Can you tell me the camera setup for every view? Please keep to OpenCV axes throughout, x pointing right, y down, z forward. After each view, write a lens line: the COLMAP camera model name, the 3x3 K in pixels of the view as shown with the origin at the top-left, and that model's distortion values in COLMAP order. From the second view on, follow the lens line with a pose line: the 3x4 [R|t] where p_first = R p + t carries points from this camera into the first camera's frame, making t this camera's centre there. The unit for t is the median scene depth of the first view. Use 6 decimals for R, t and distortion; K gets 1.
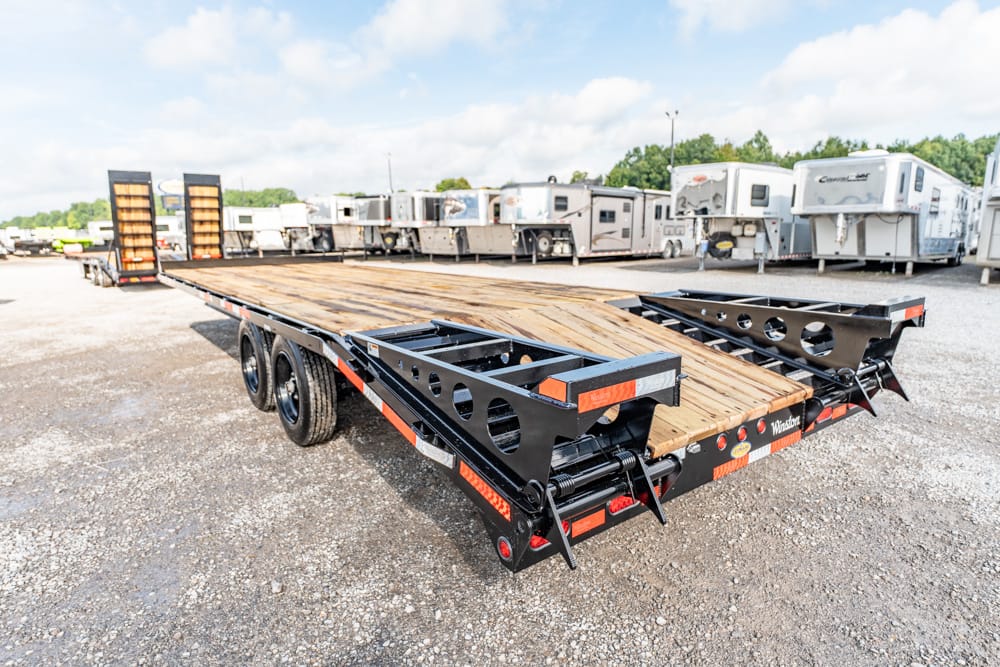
lens RADIAL K [[573.0, 0, 502.6], [0, 573.0, 326.1], [0, 0, 1]] dist [0.003300, -0.002687]
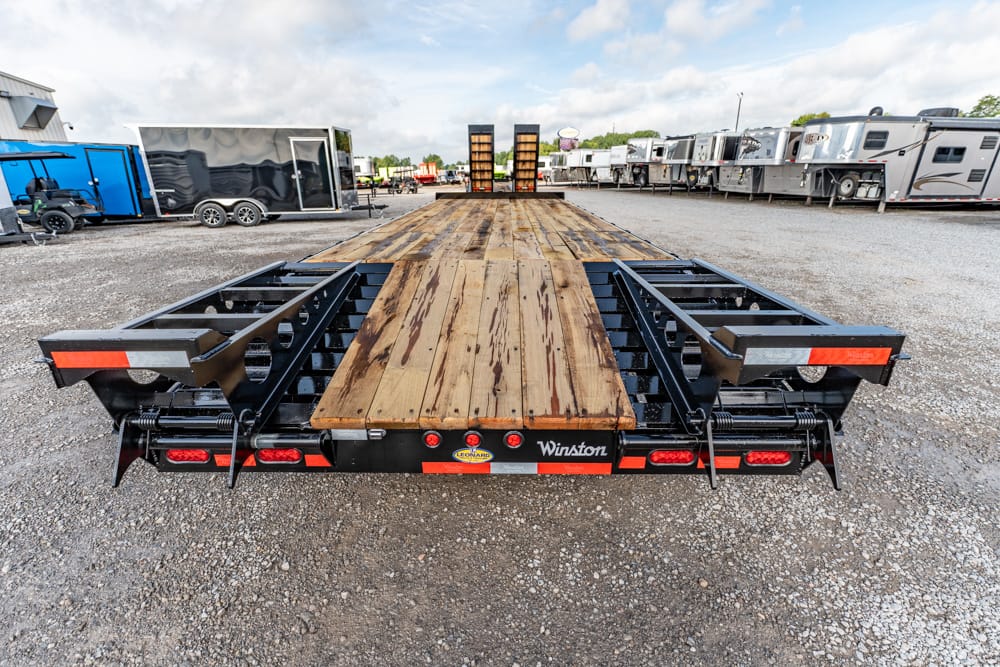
lens RADIAL K [[436.8, 0, 498.9], [0, 436.8, 331.4], [0, 0, 1]] dist [-0.002909, 0.000992]
pose [[0.788876, 0.223744, -0.572376, 0.085132], [-0.108639, 0.967473, 0.228457, -0.013155], [0.604874, -0.118042, 0.787524, 0.056874]]
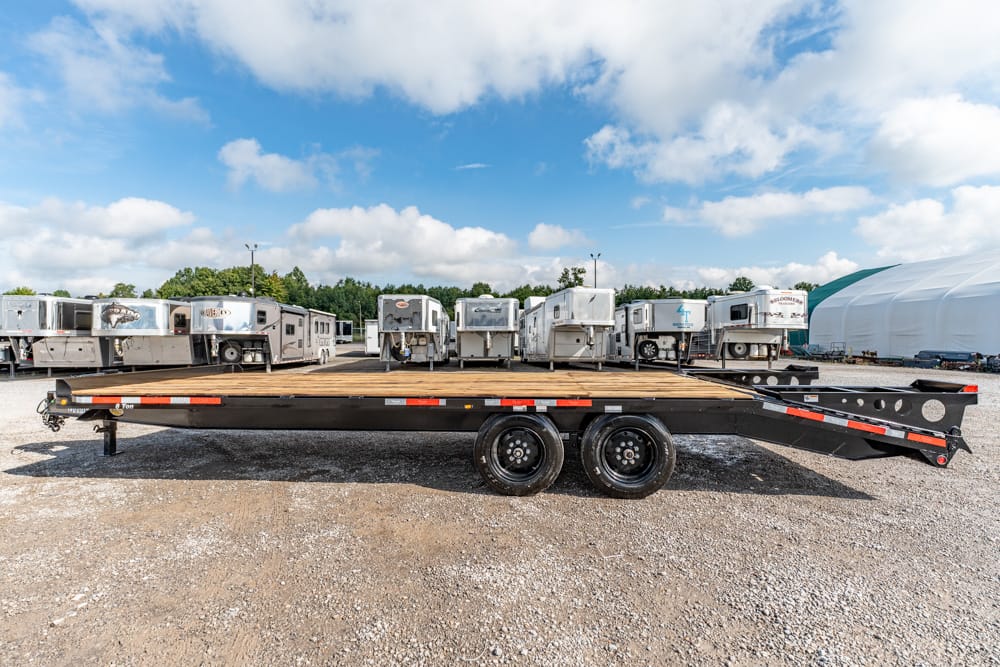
lens RADIAL K [[457.1, 0, 498.0], [0, 457.1, 341.0], [0, 0, 1]] dist [-0.004765, -0.000008]
pose [[0.670206, 0.005310, 0.742156, -0.223477], [0.119311, 0.986198, -0.114801, -0.011267], [-0.732522, 0.165488, 0.660322, 0.080098]]
